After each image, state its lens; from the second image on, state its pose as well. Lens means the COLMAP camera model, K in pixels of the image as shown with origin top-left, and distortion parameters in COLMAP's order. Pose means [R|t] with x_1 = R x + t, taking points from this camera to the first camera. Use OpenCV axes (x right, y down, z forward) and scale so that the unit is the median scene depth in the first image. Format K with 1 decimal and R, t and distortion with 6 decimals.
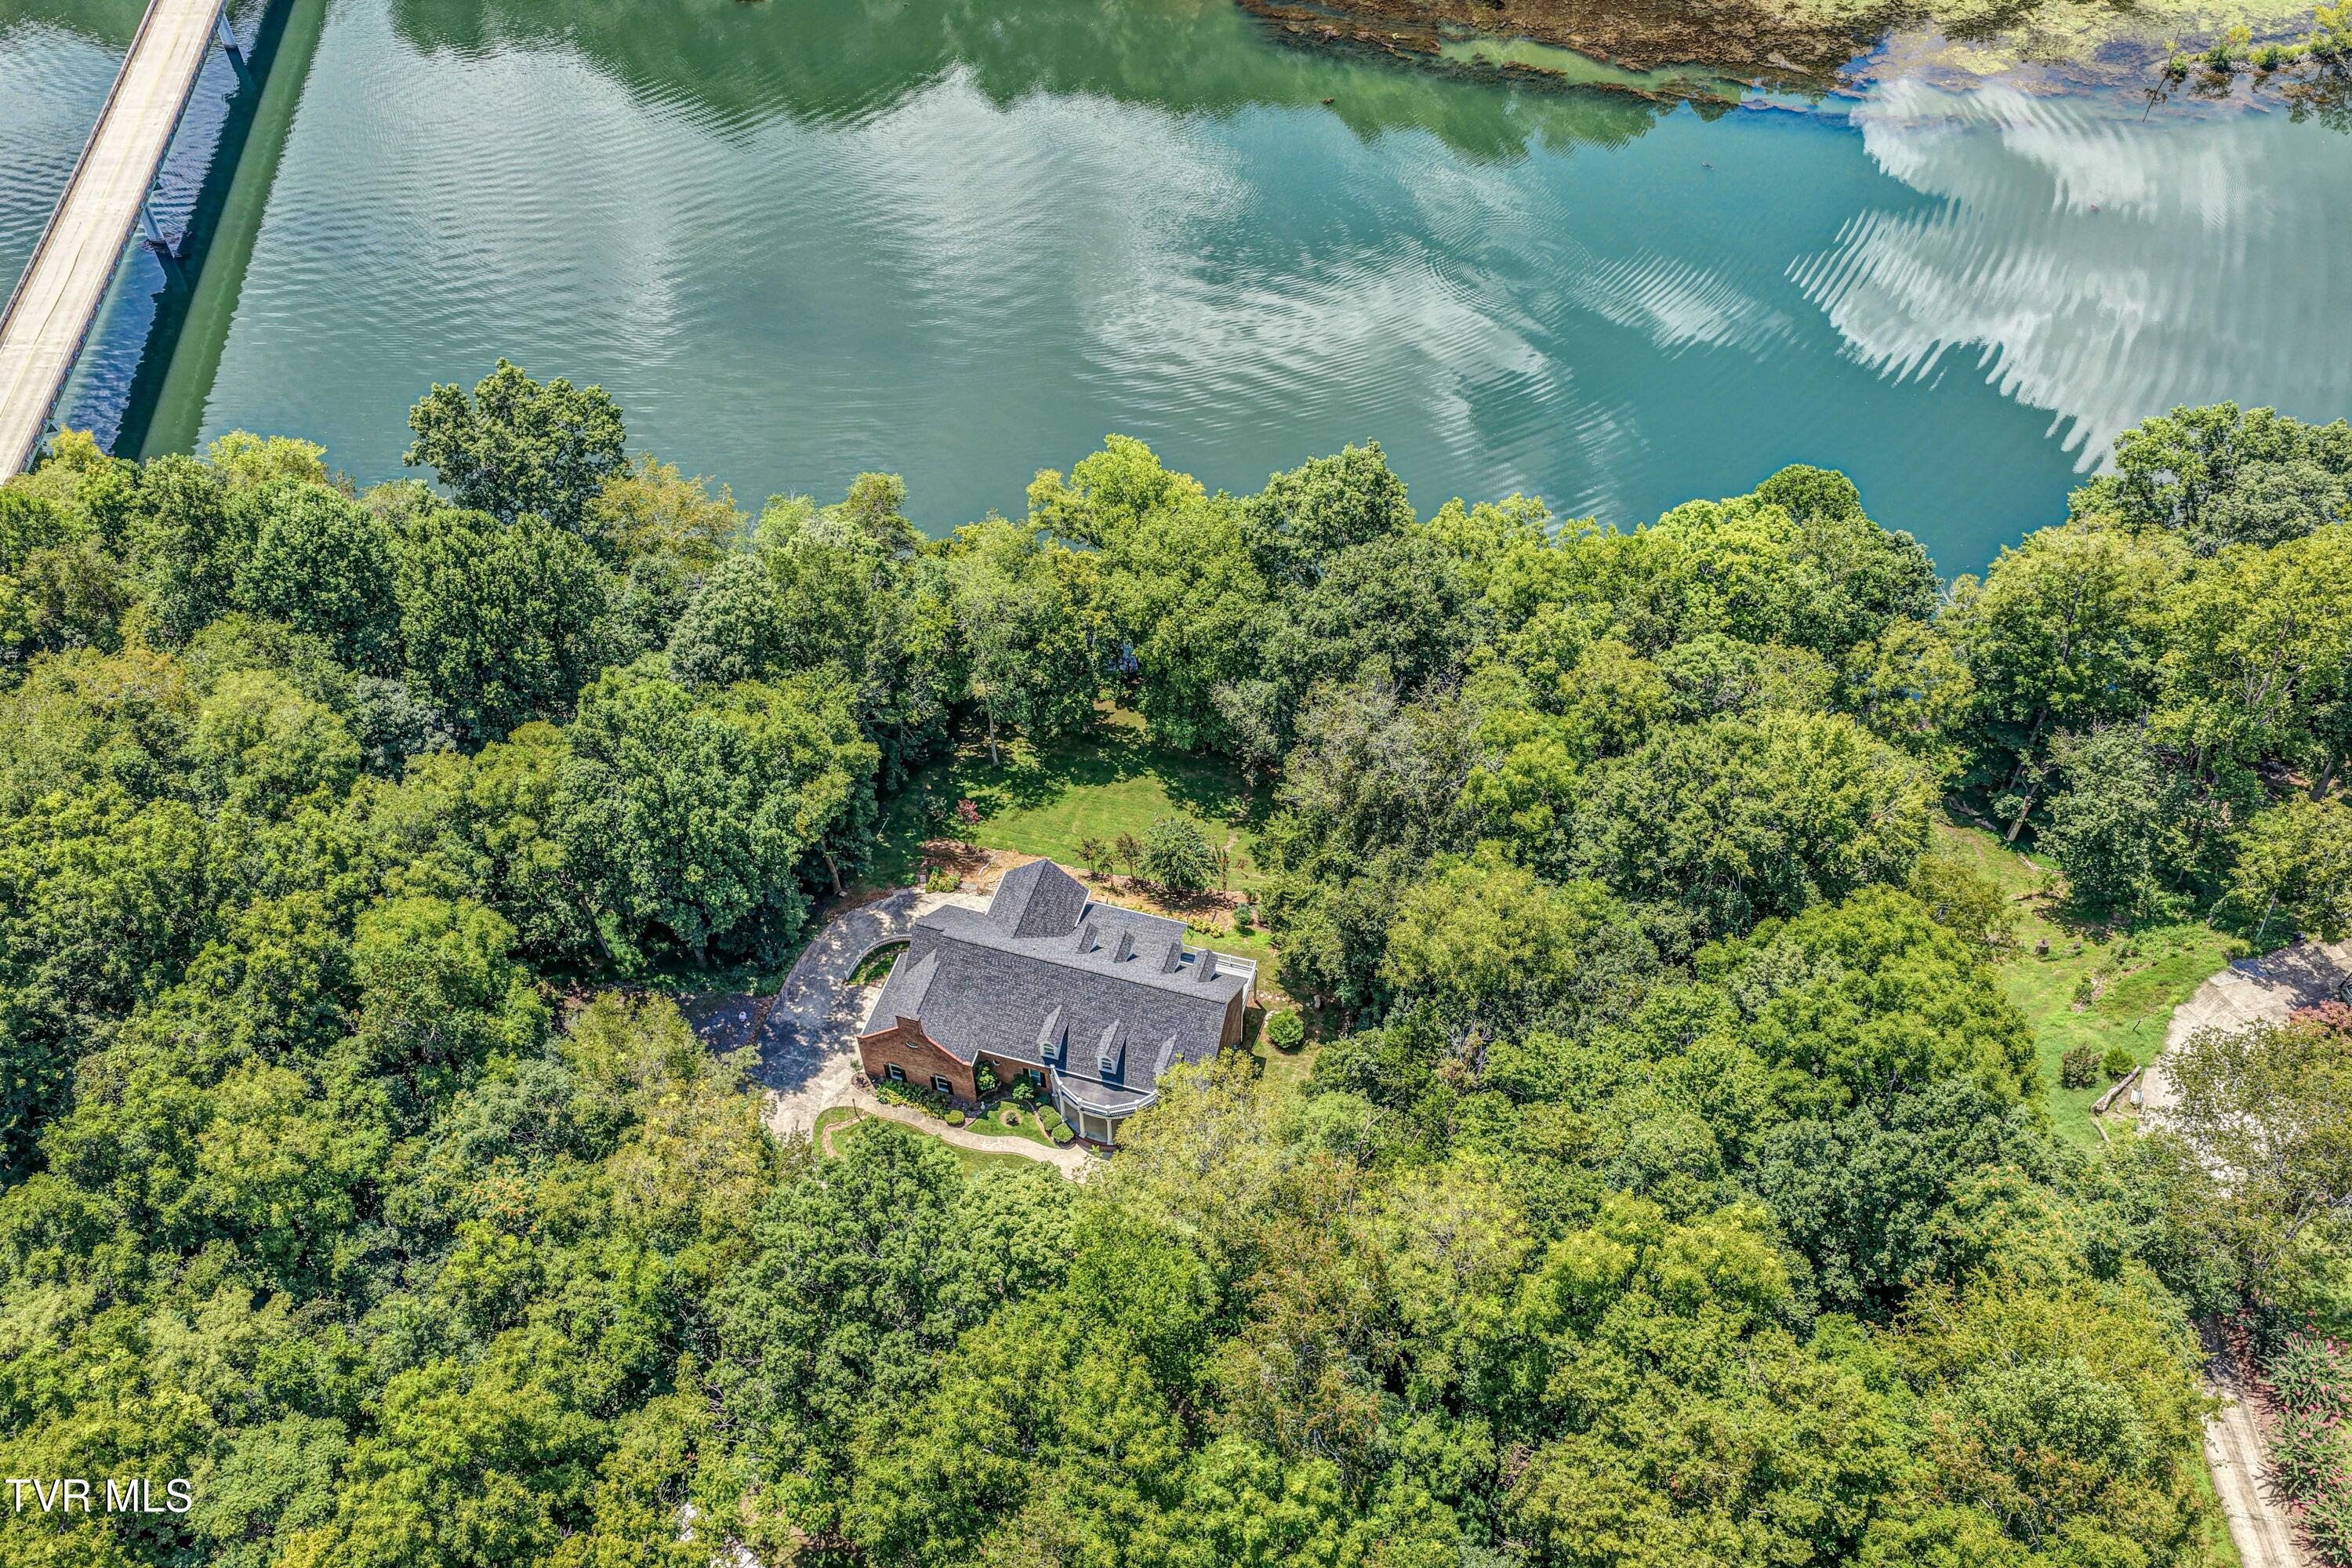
lens RADIAL K [[1955.6, 0, 1180.5], [0, 1955.6, 776.5], [0, 0, 1]] dist [-0.010446, 0.042705]
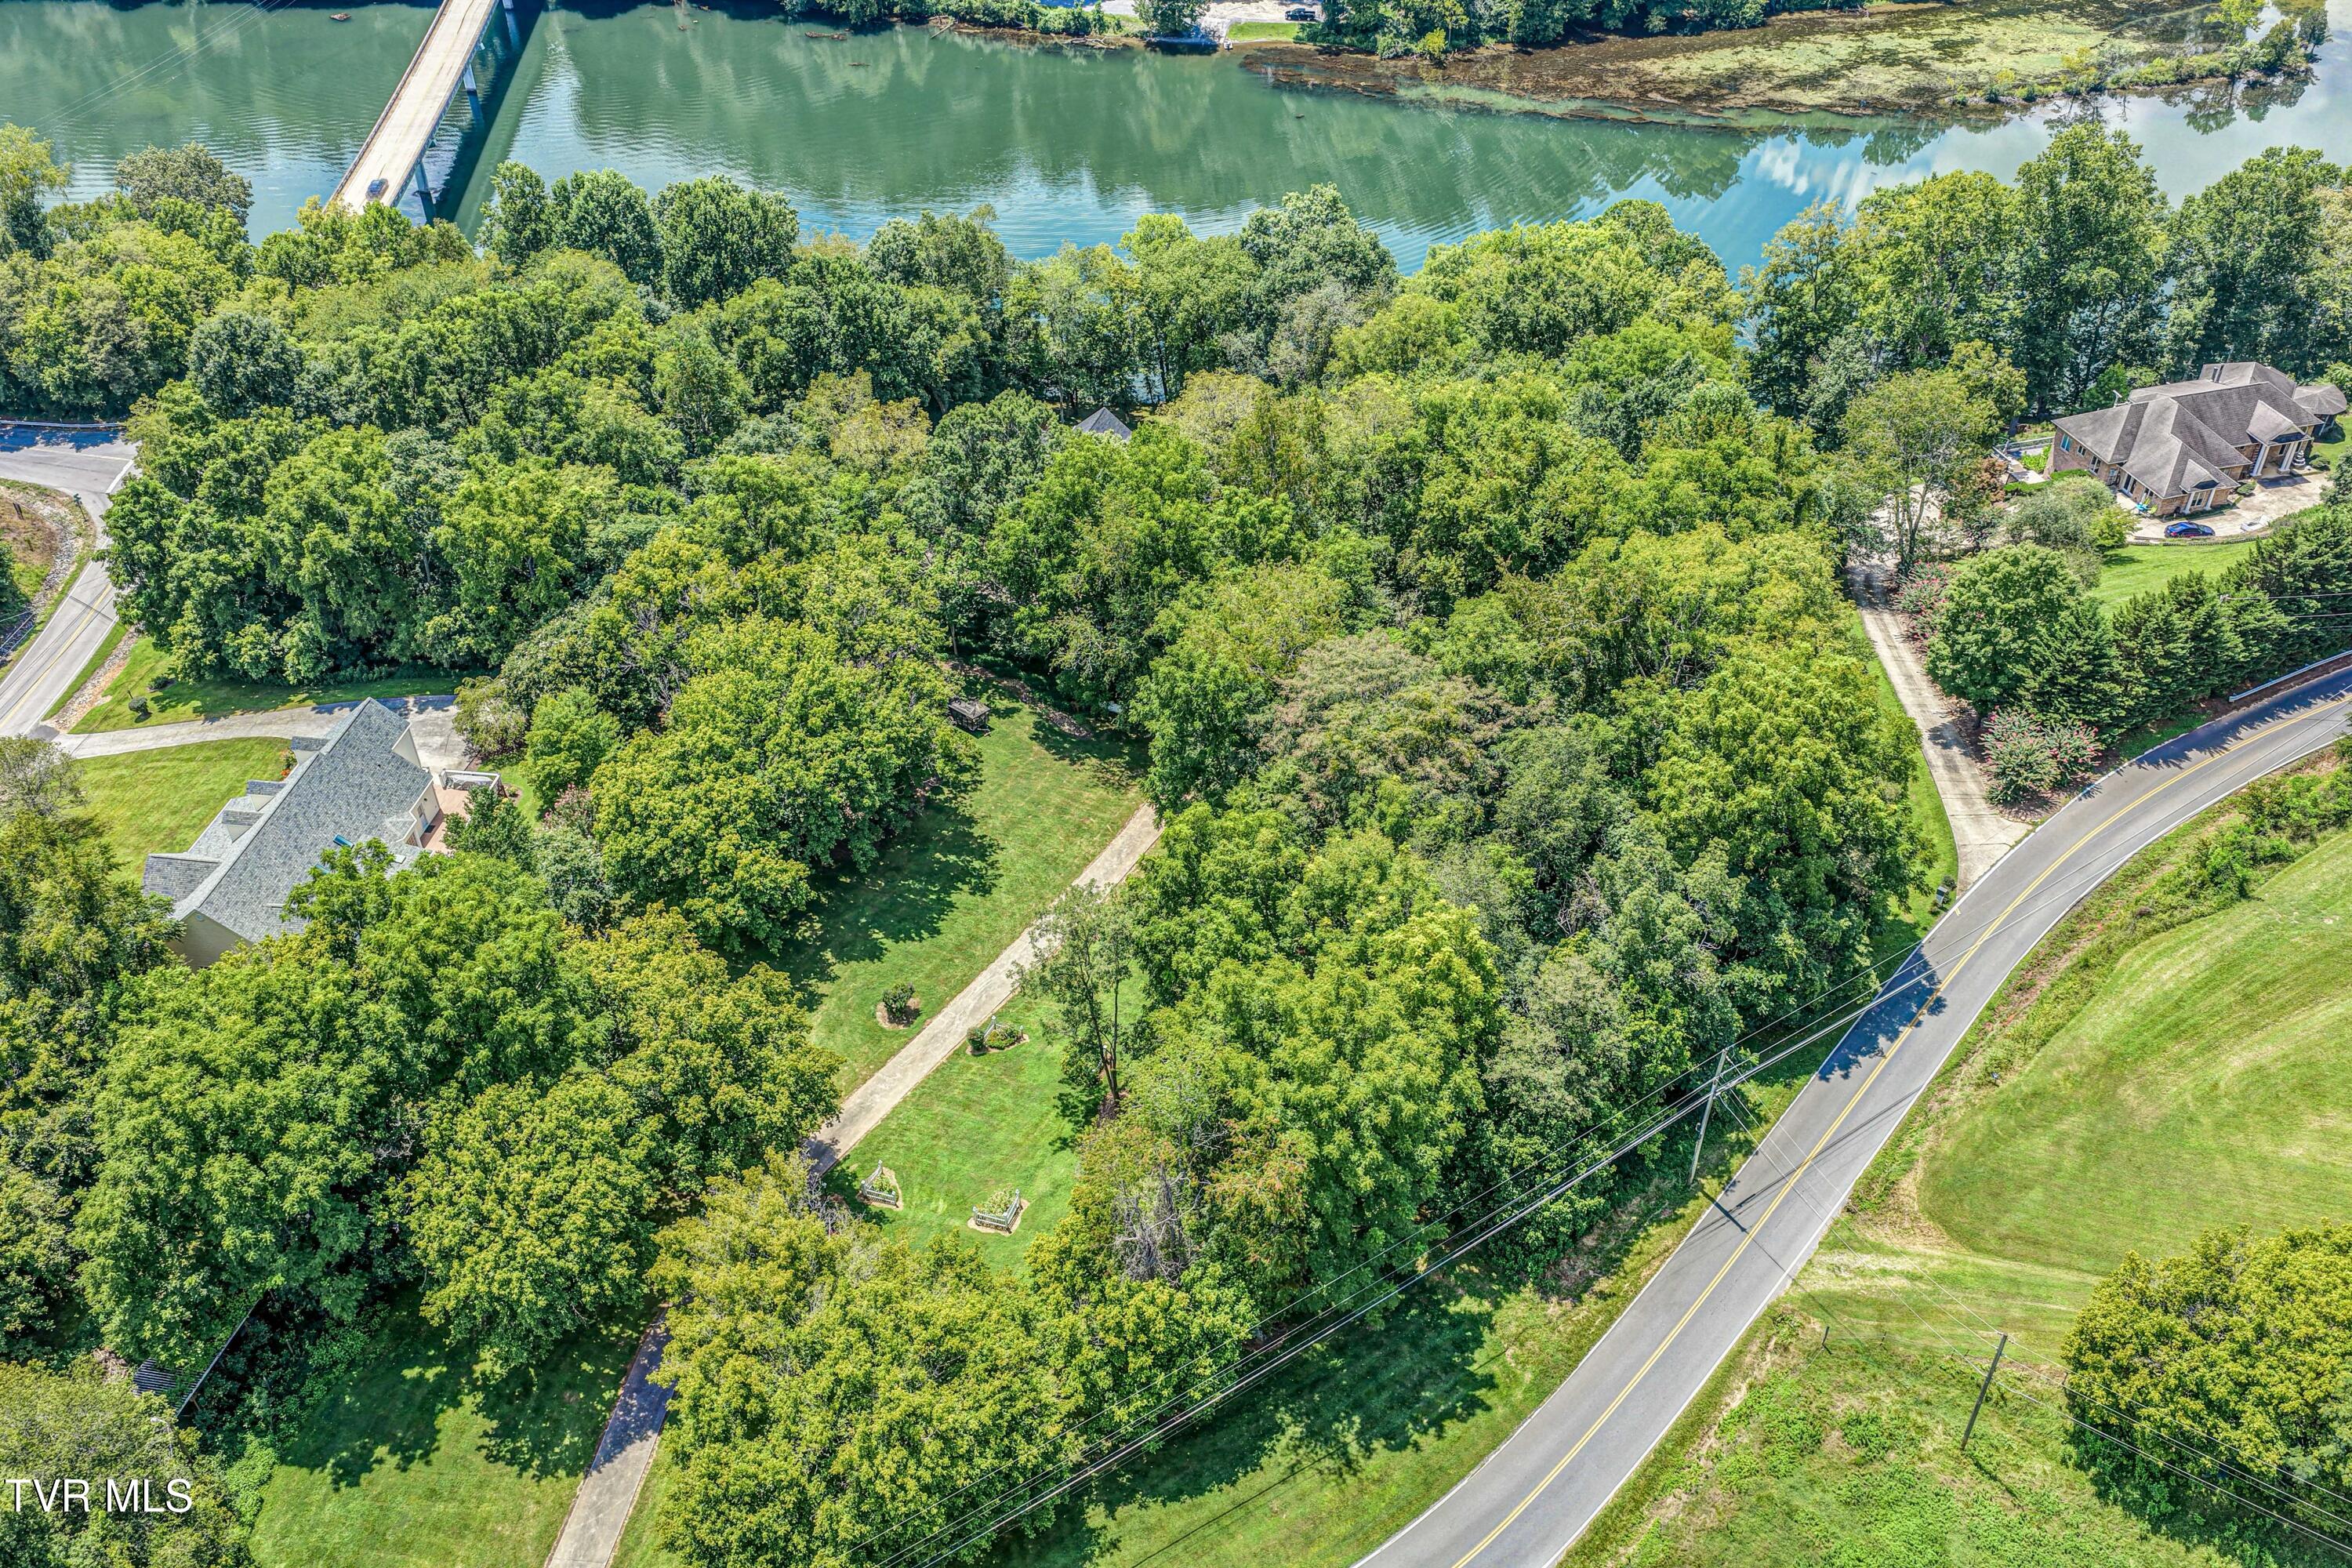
lens RADIAL K [[1955.6, 0, 1180.5], [0, 1955.6, 776.5], [0, 0, 1]] dist [-0.010446, 0.042705]
pose [[0.999964, 0.004842, -0.006924, -0.000964], [-0.005973, 0.984728, -0.173998, 0.554391], [0.005976, 0.174033, 0.984722, -0.371683]]
